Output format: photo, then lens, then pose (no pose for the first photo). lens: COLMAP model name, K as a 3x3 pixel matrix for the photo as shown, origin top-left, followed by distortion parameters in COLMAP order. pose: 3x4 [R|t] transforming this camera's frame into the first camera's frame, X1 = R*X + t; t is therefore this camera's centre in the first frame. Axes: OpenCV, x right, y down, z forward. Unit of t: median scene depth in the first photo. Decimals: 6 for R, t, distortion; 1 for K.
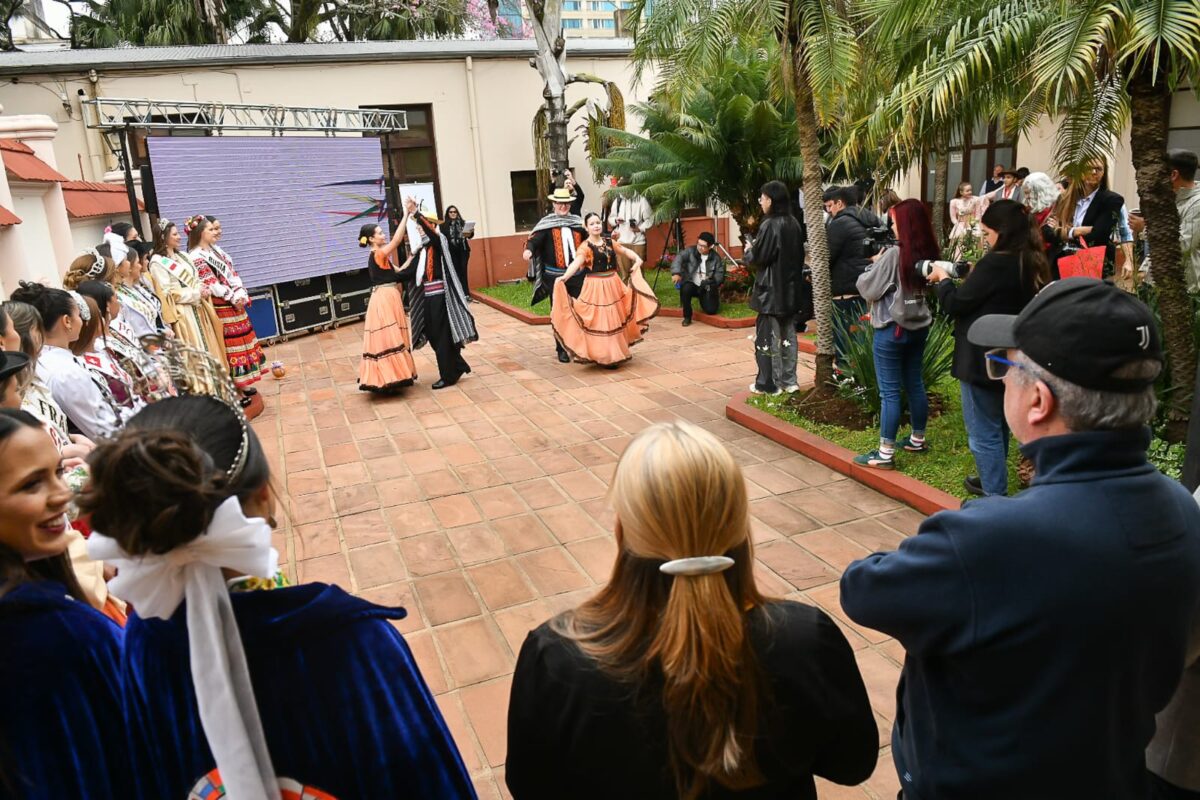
lens RADIAL K [[817.4, 0, 600.0], [0, 817.4, 400.0], [0, 0, 1]] dist [-0.032010, -0.005489]
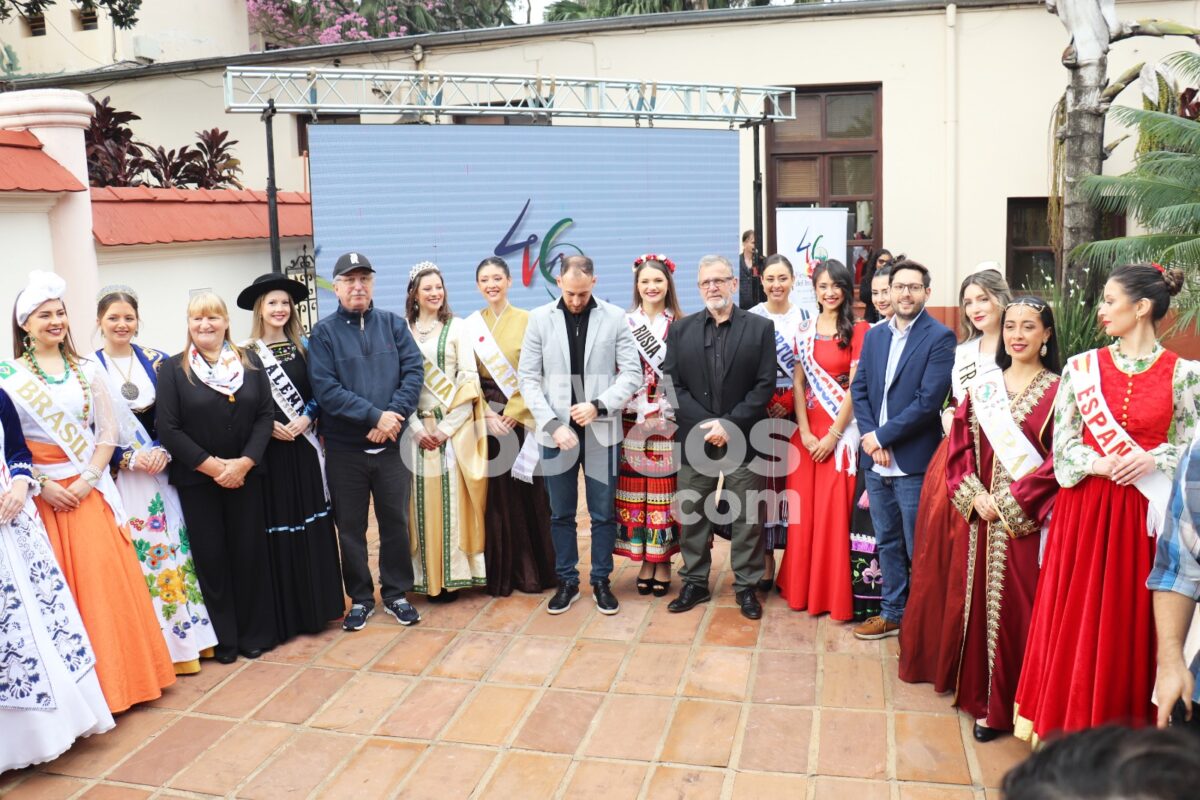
lens RADIAL K [[1033.5, 0, 604.2], [0, 1033.5, 418.5], [0, 0, 1]] dist [-0.178792, 0.149835]
pose [[0.821597, 0.143912, -0.551605, 0.083240], [-0.173679, 0.984801, -0.001757, -0.094730], [0.542969, 0.097246, 0.834103, 0.338093]]
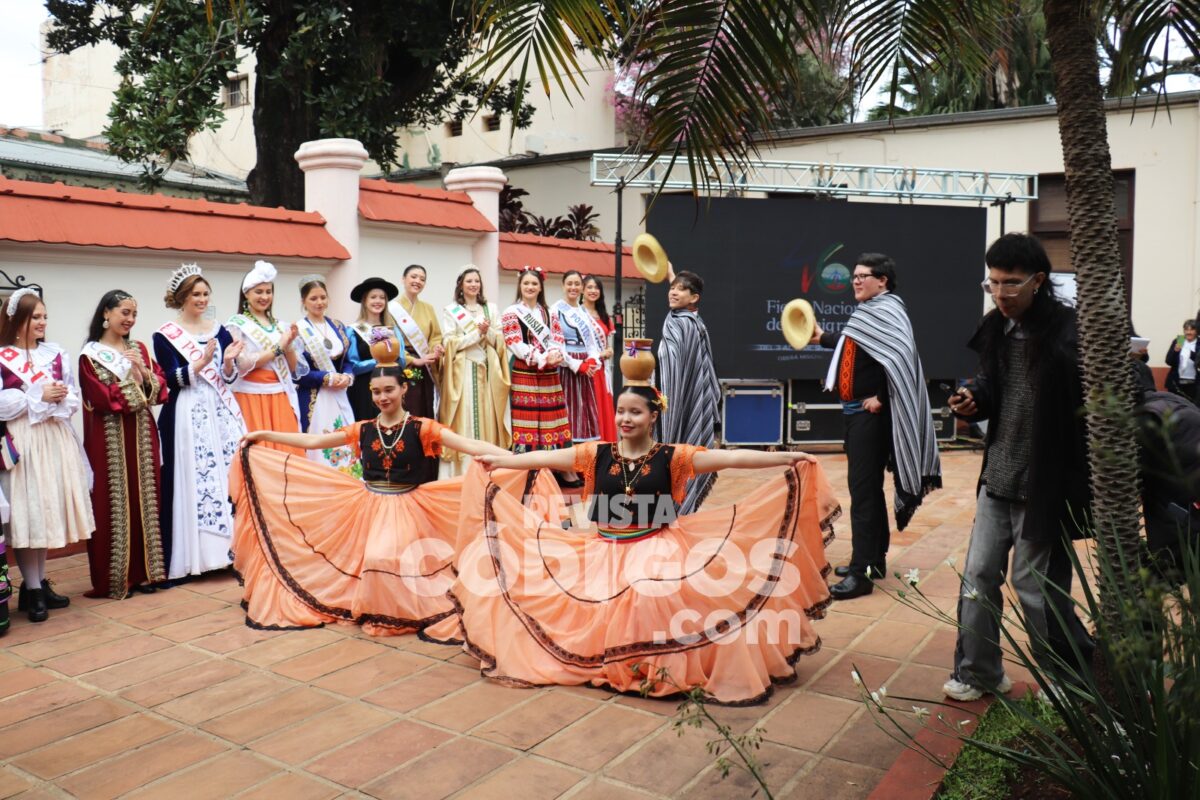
lens RADIAL K [[986.5, 0, 600.0], [0, 986.5, 400.0], [0, 0, 1]] dist [-0.167754, 0.145011]
pose [[0.583357, 0.133784, -0.801122, 0.227656], [-0.256337, 0.966256, -0.025298, -0.044918], [0.770705, 0.220115, 0.597966, 0.250020]]
